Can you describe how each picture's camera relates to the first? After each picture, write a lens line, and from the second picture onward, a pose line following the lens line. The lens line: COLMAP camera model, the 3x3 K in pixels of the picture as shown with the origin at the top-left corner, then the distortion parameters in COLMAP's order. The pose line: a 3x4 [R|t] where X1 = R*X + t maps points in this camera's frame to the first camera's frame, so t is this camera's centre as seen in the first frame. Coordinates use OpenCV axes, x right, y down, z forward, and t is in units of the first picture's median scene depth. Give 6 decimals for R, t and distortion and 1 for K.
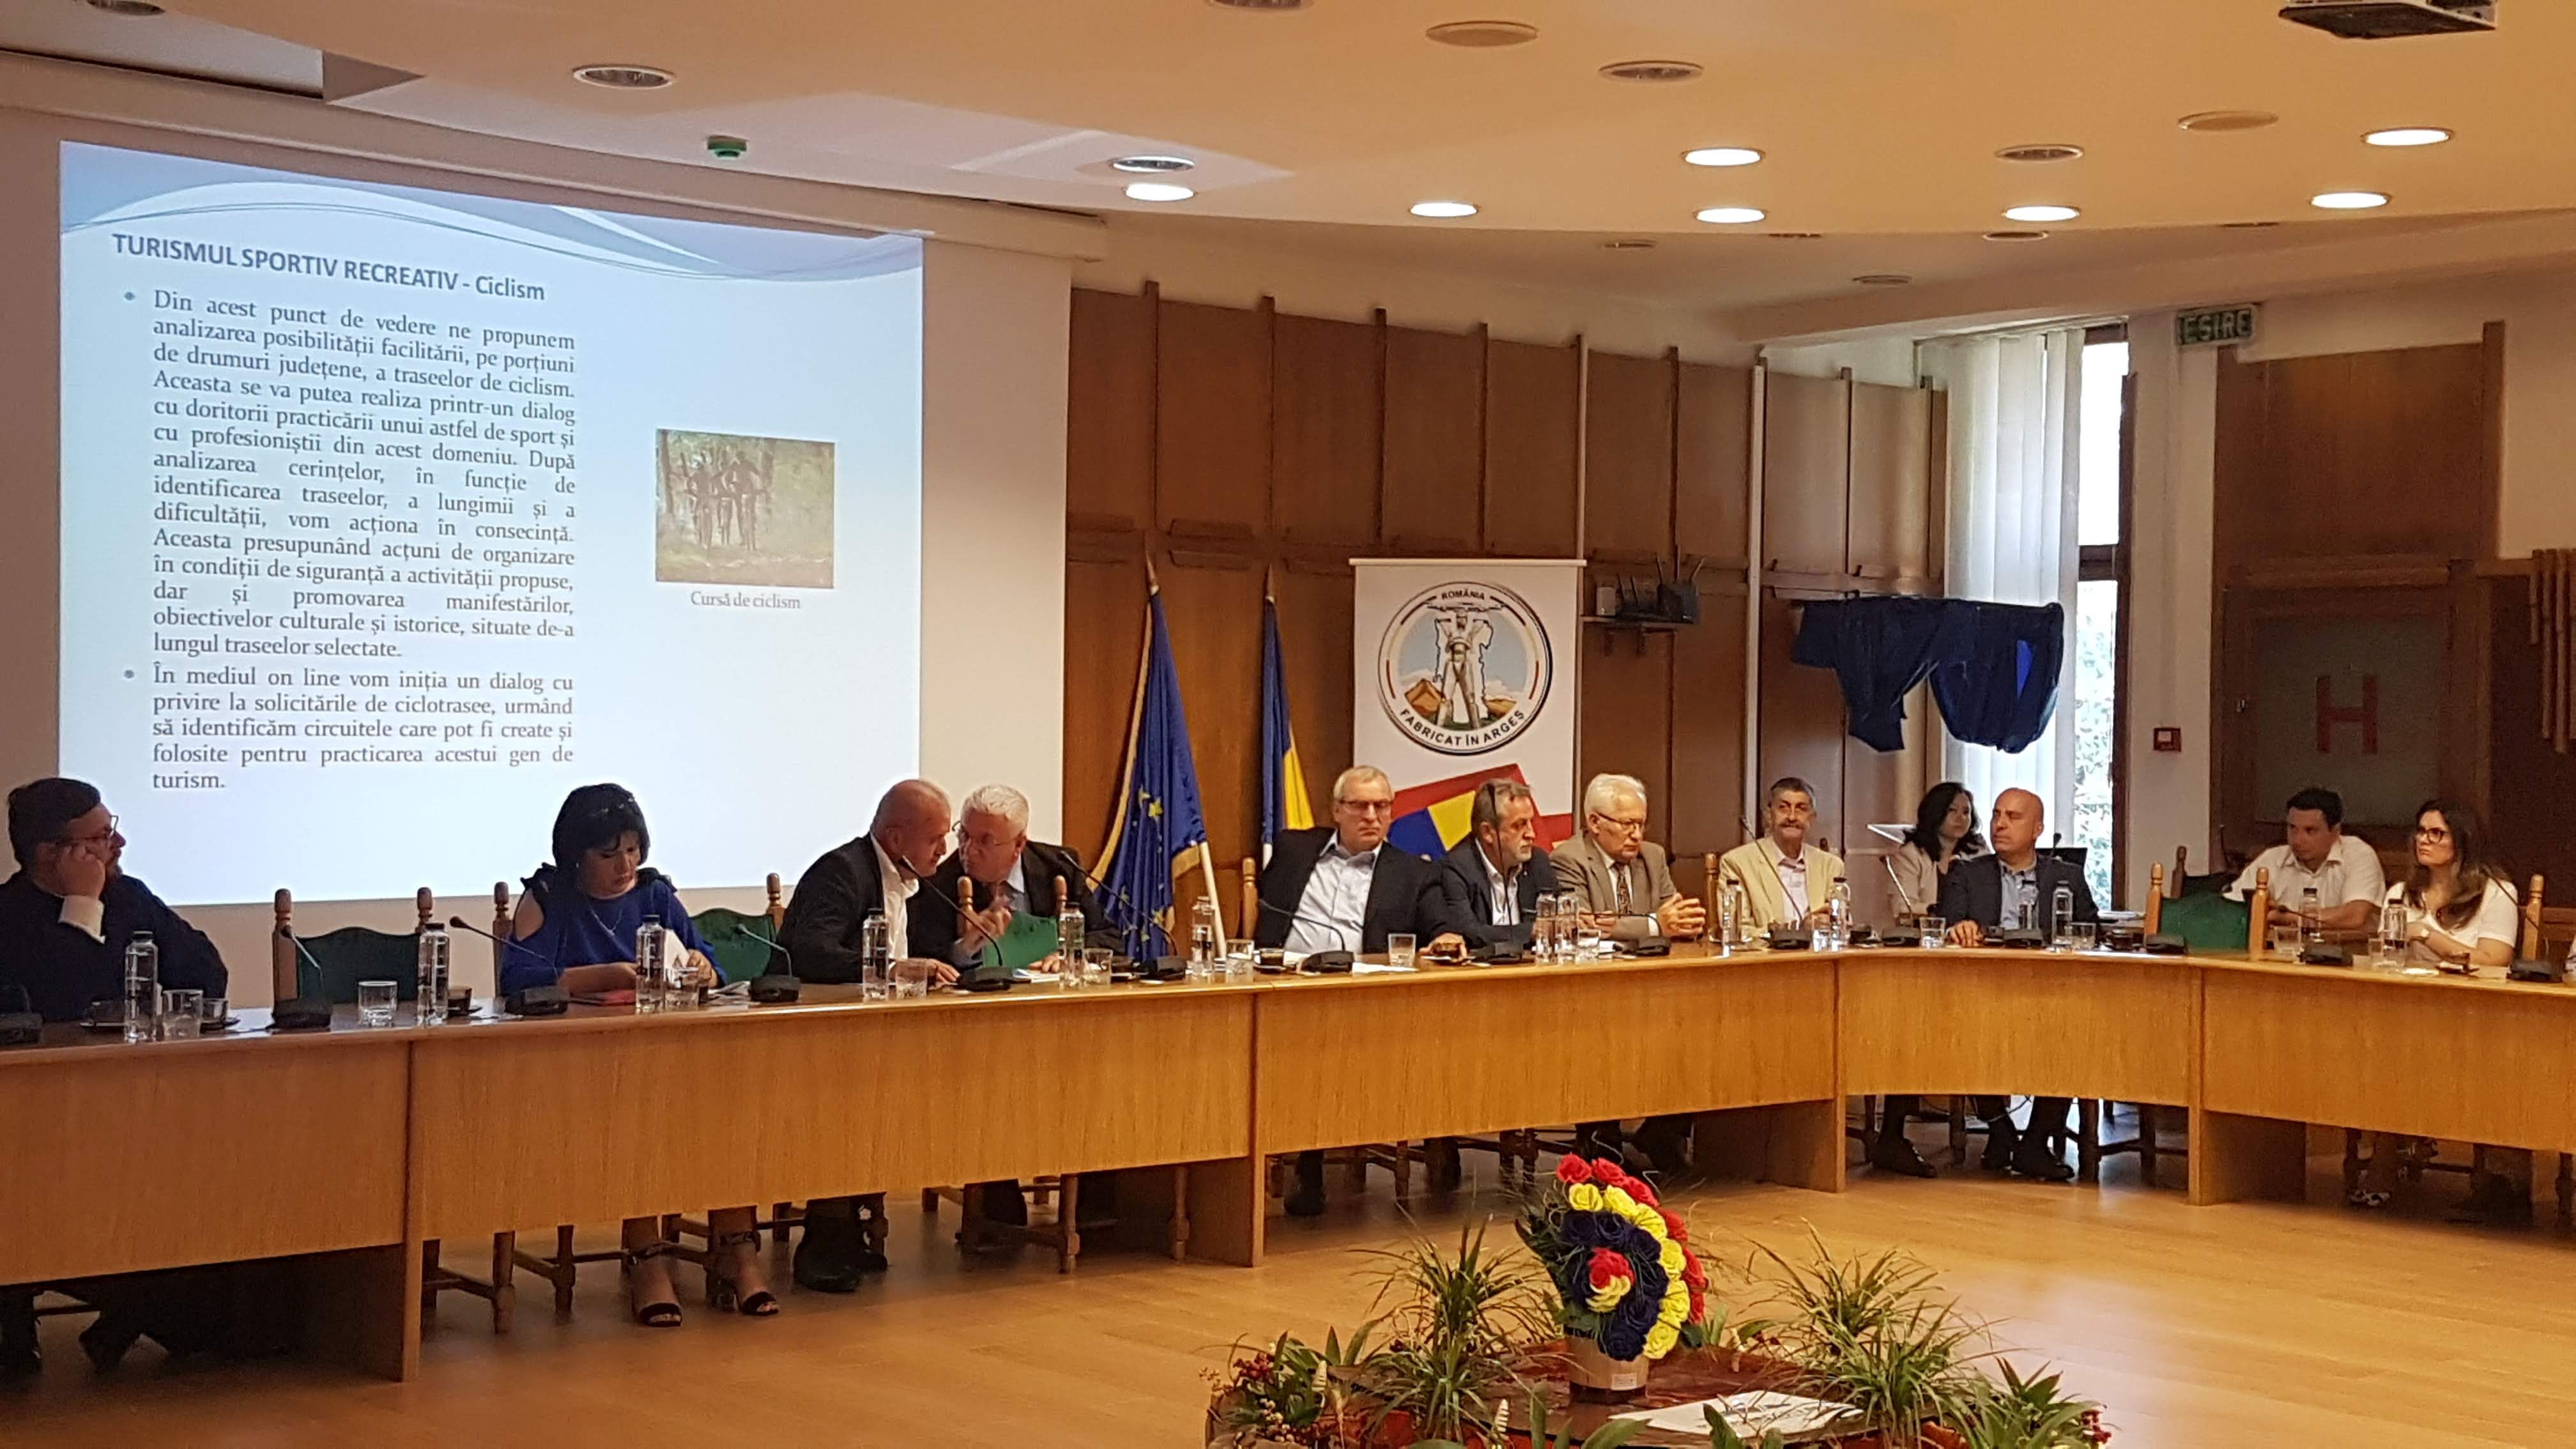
lens RADIAL K [[3416.2, 0, 1288.0], [0, 3416.2, 724.5], [0, 0, 1]] dist [0.371344, -0.772600]
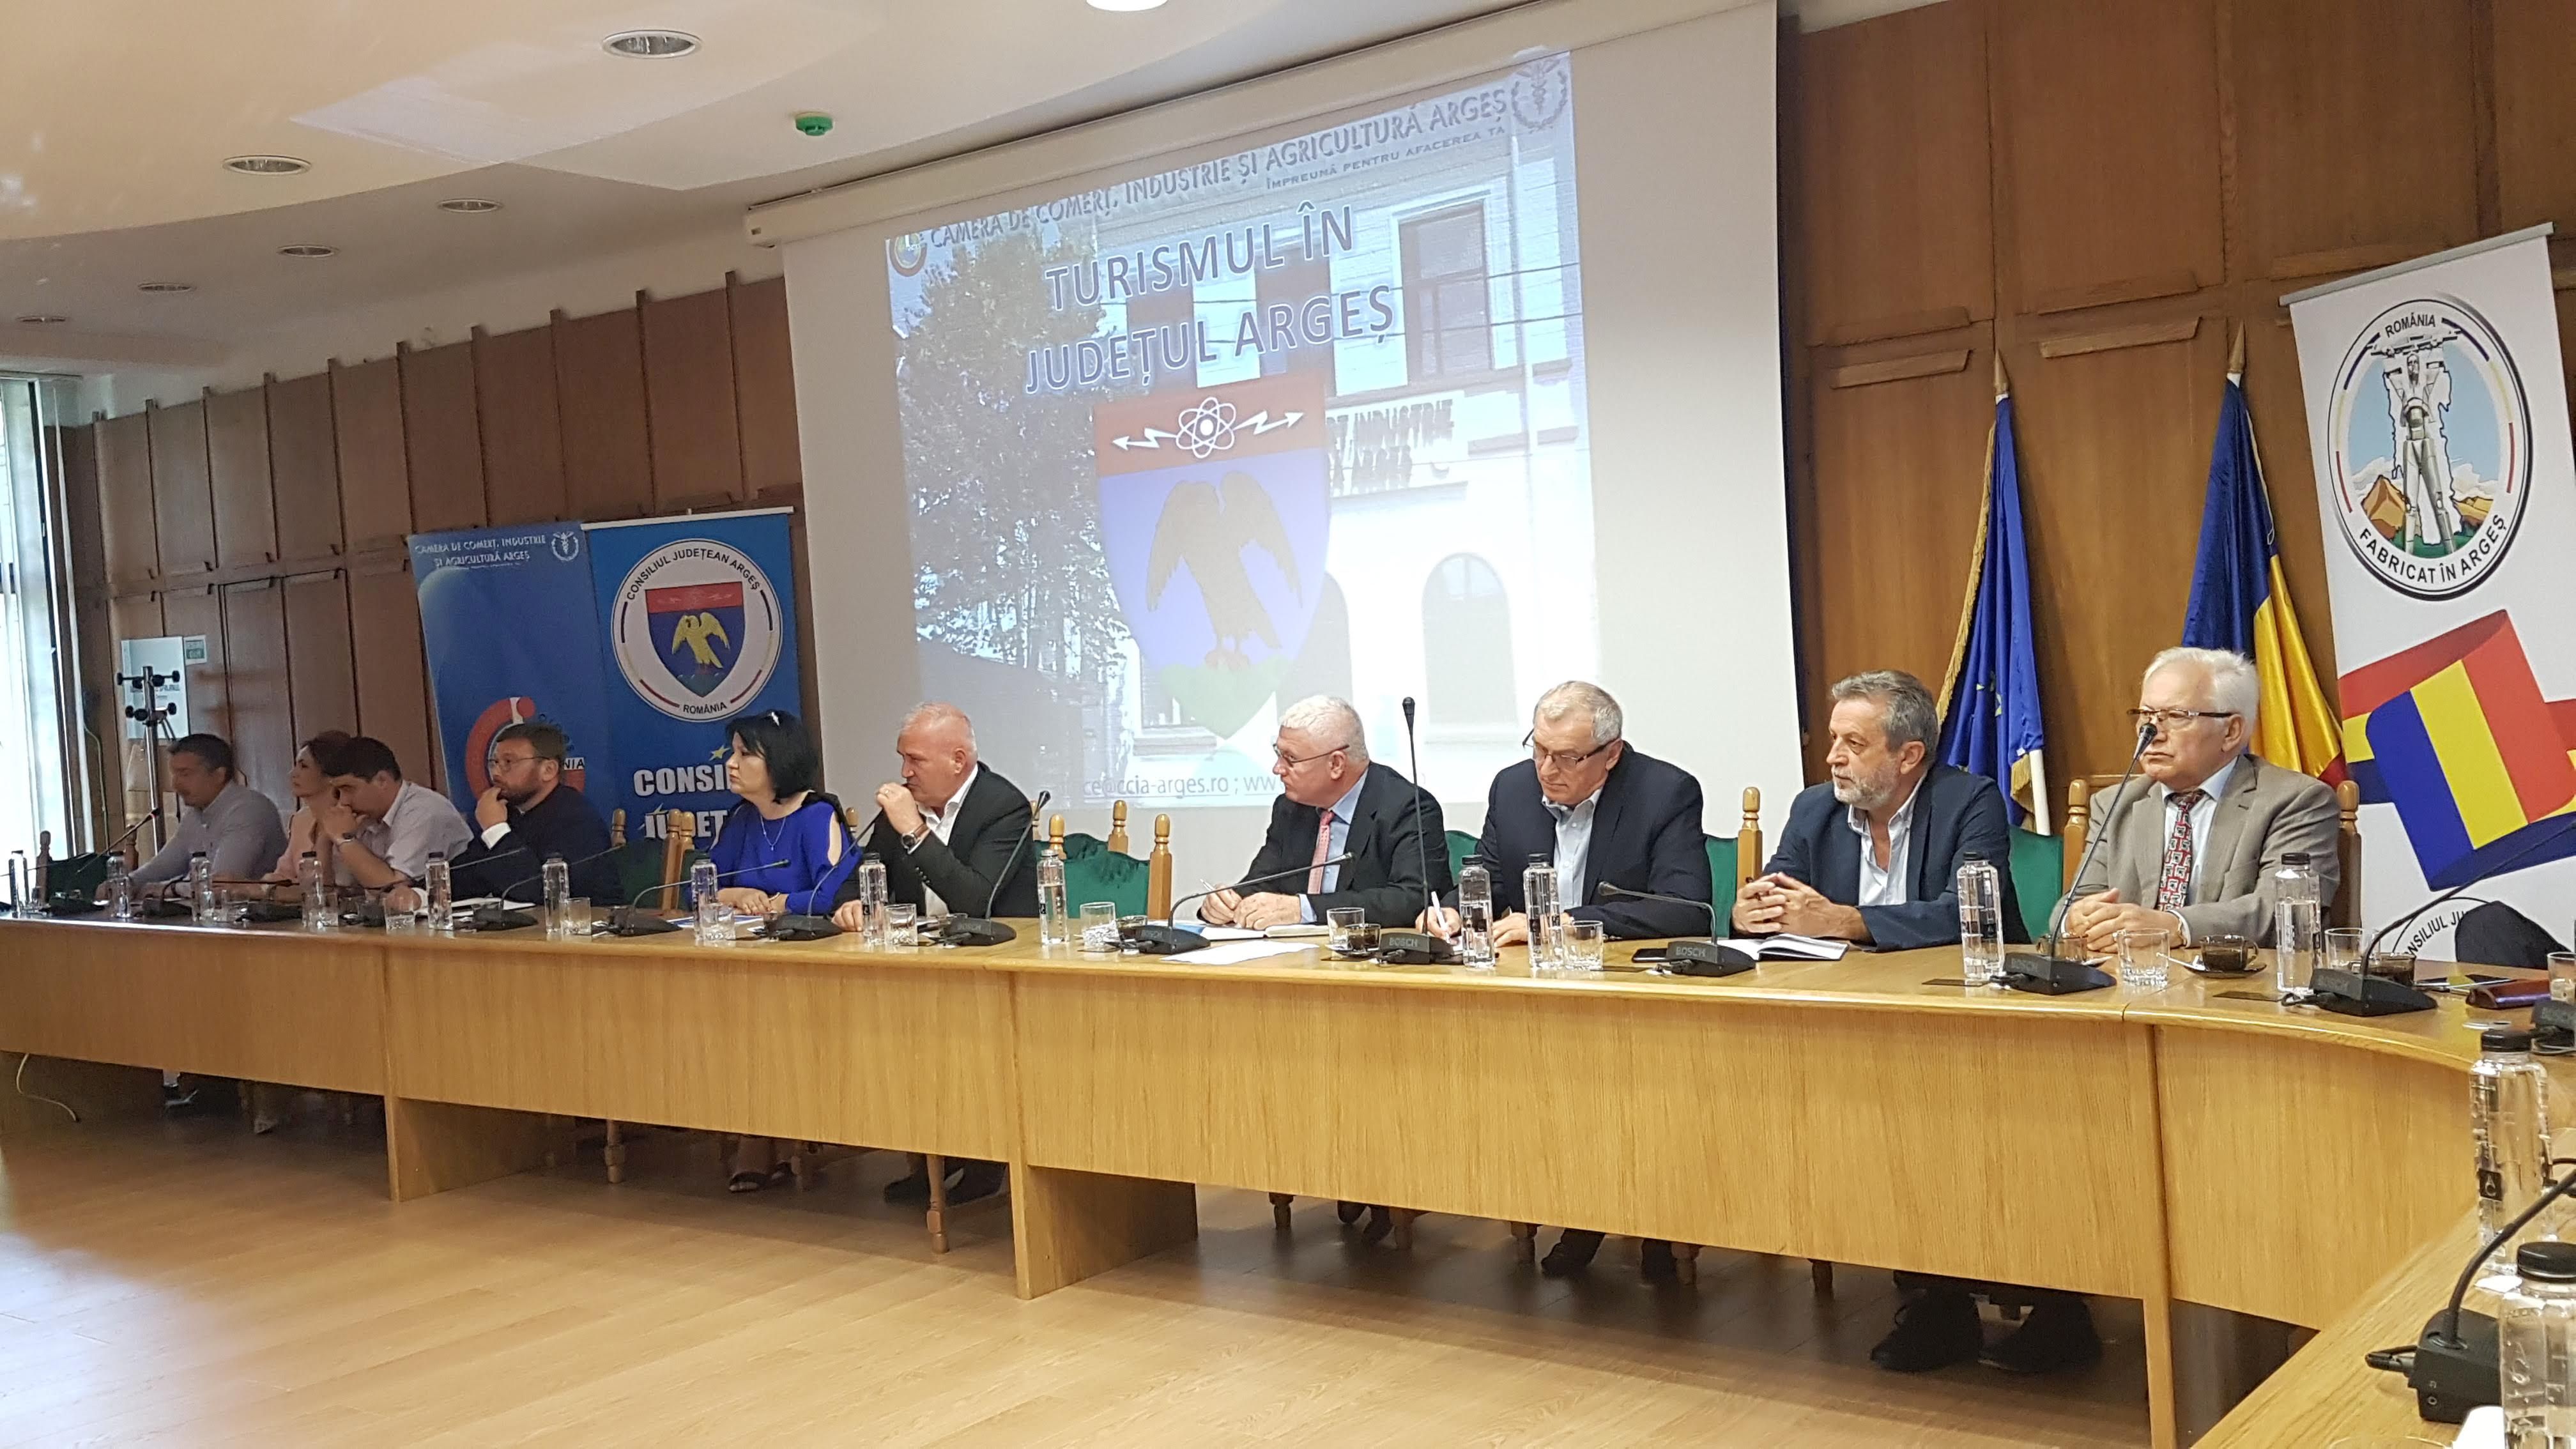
lens RADIAL K [[2418.1, 0, 1236.2], [0, 2418.1, 712.7], [0, 0, 1]] dist [0.242990, -0.446393]
pose [[0.135053, 0.001922, -0.990836, 0.443368], [0.066650, 0.997716, 0.011020, 0.009914], [0.988594, -0.067528, 0.134617, 0.741923]]
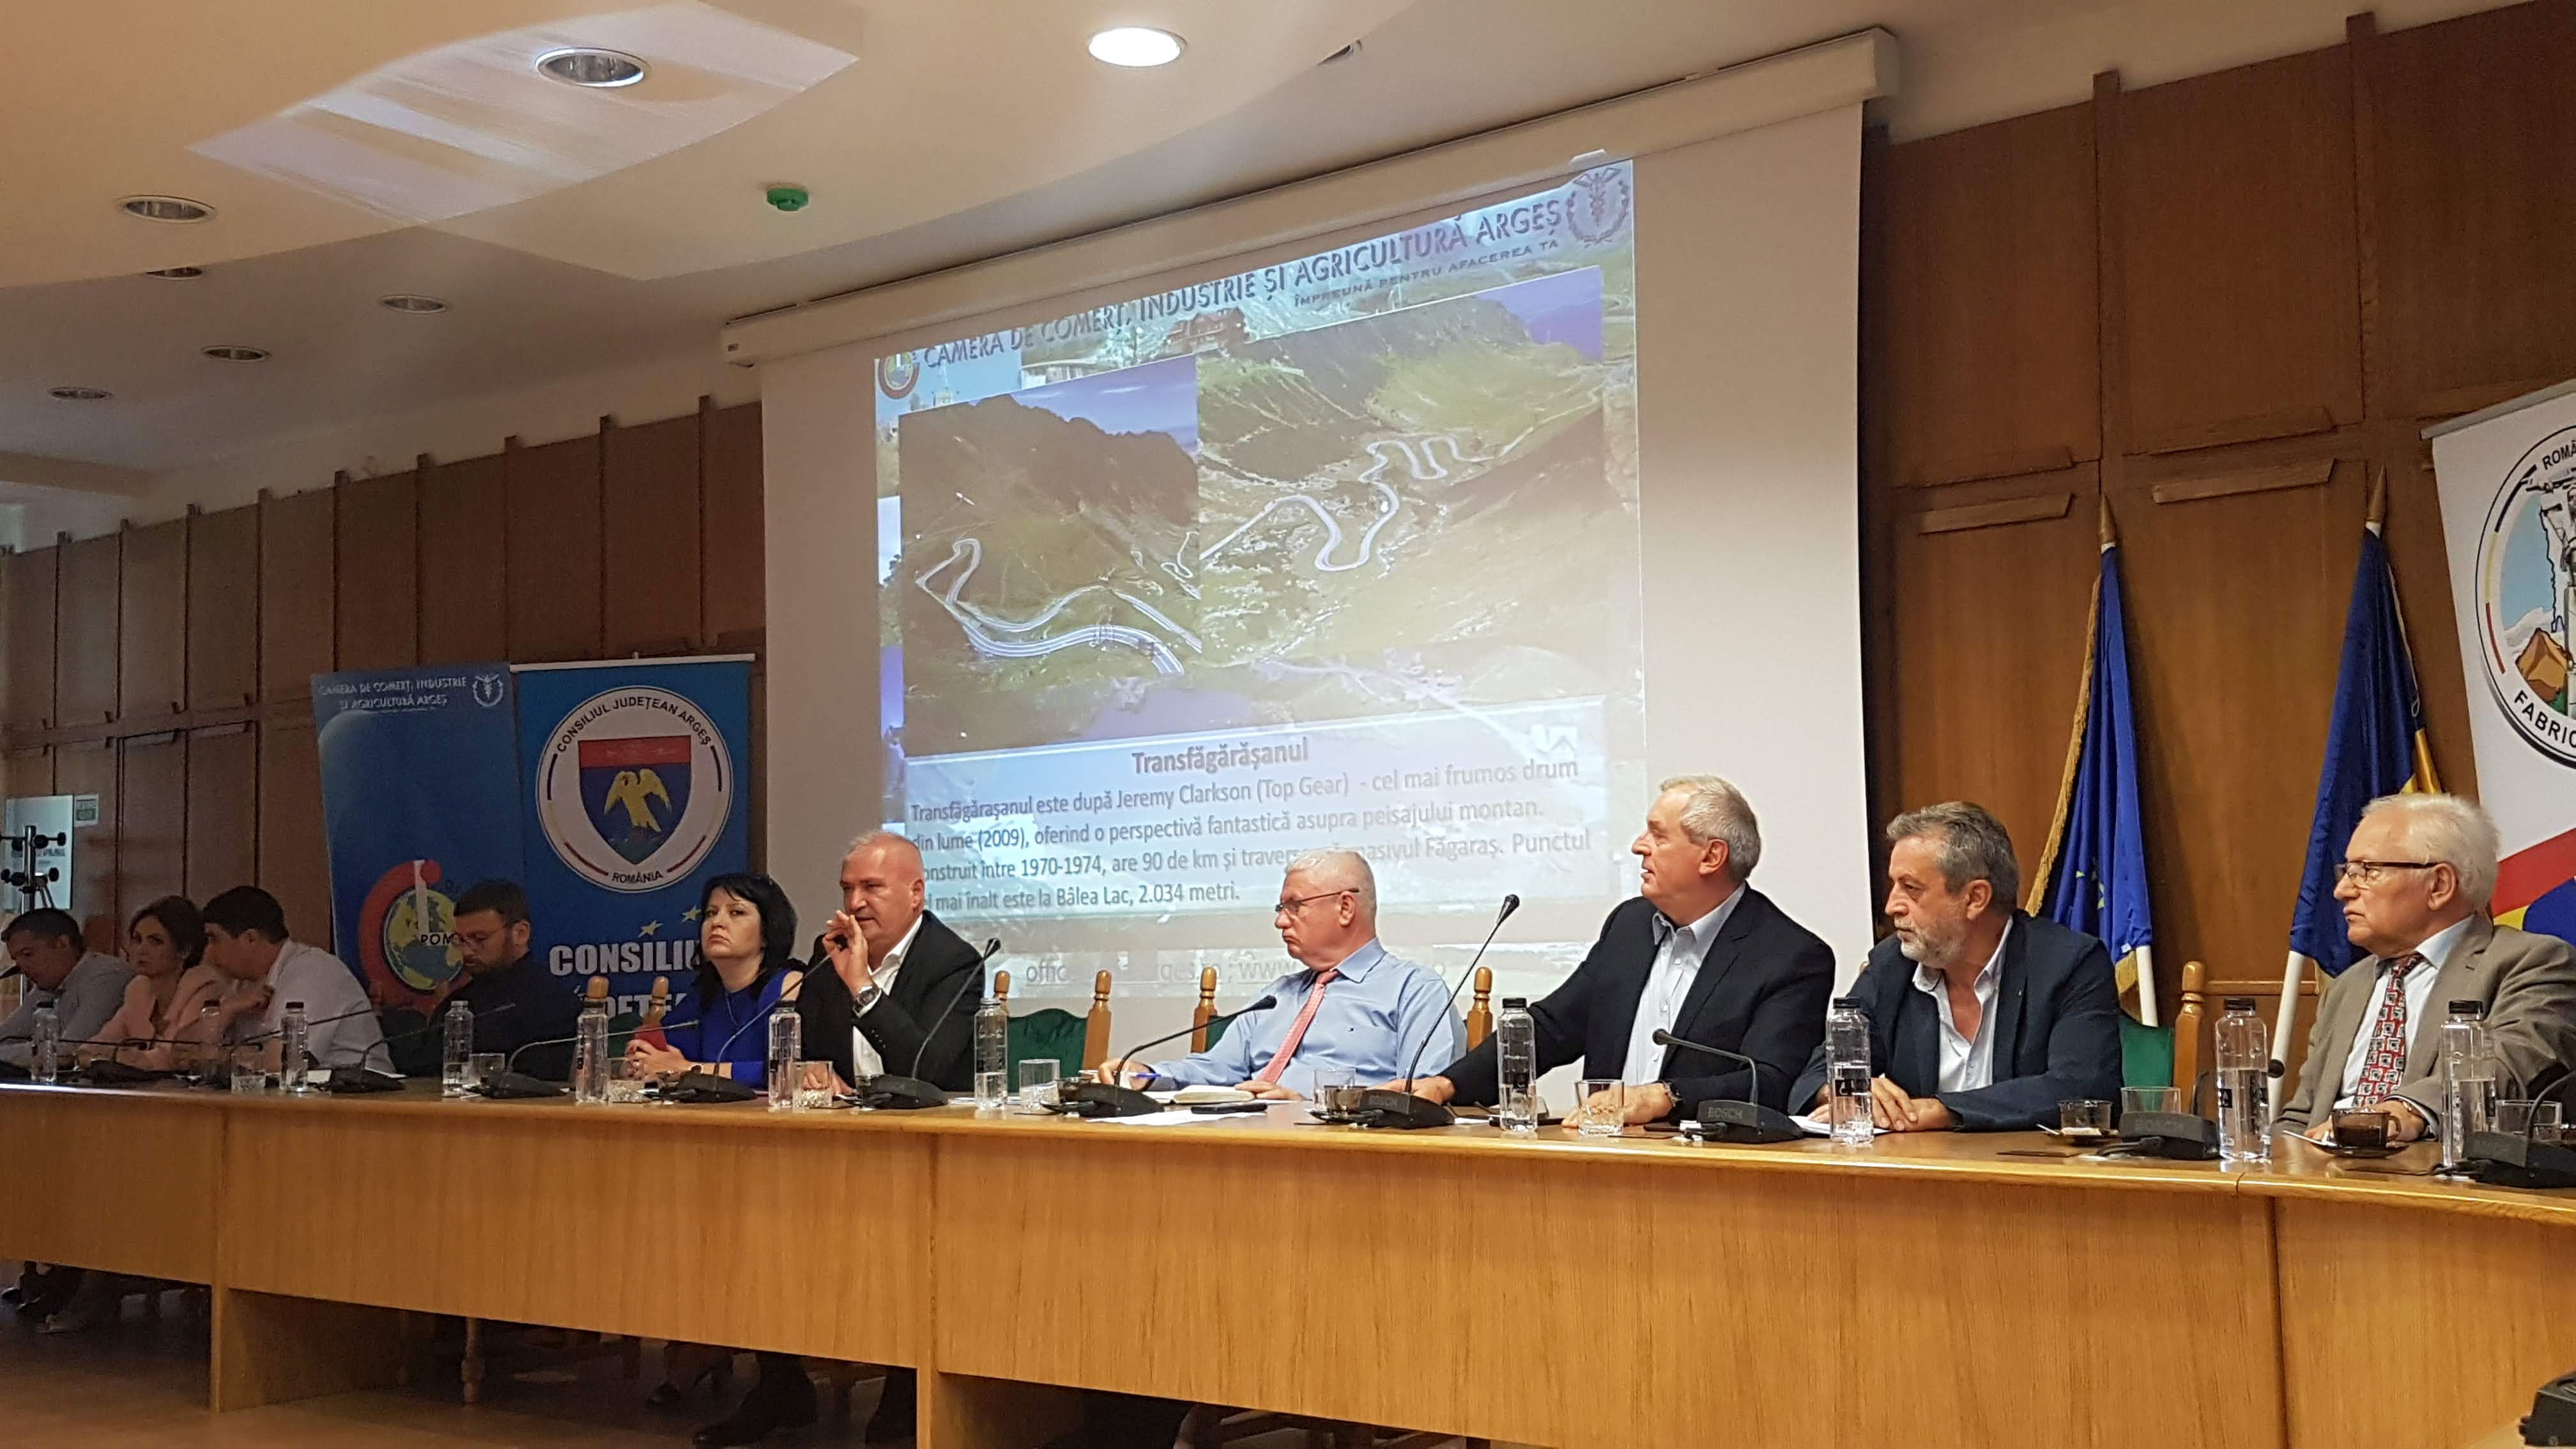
lens RADIAL K [[2630.3, 0, 1288.0], [0, 2630.3, 724.5], [0, 0, 1]] dist [0.296920, -0.701383]
pose [[0.138156, -0.094990, -0.985845, 0.417214], [0.020484, 0.995451, -0.093045, 0.035507], [0.990199, -0.007340, 0.139473, 0.755294]]
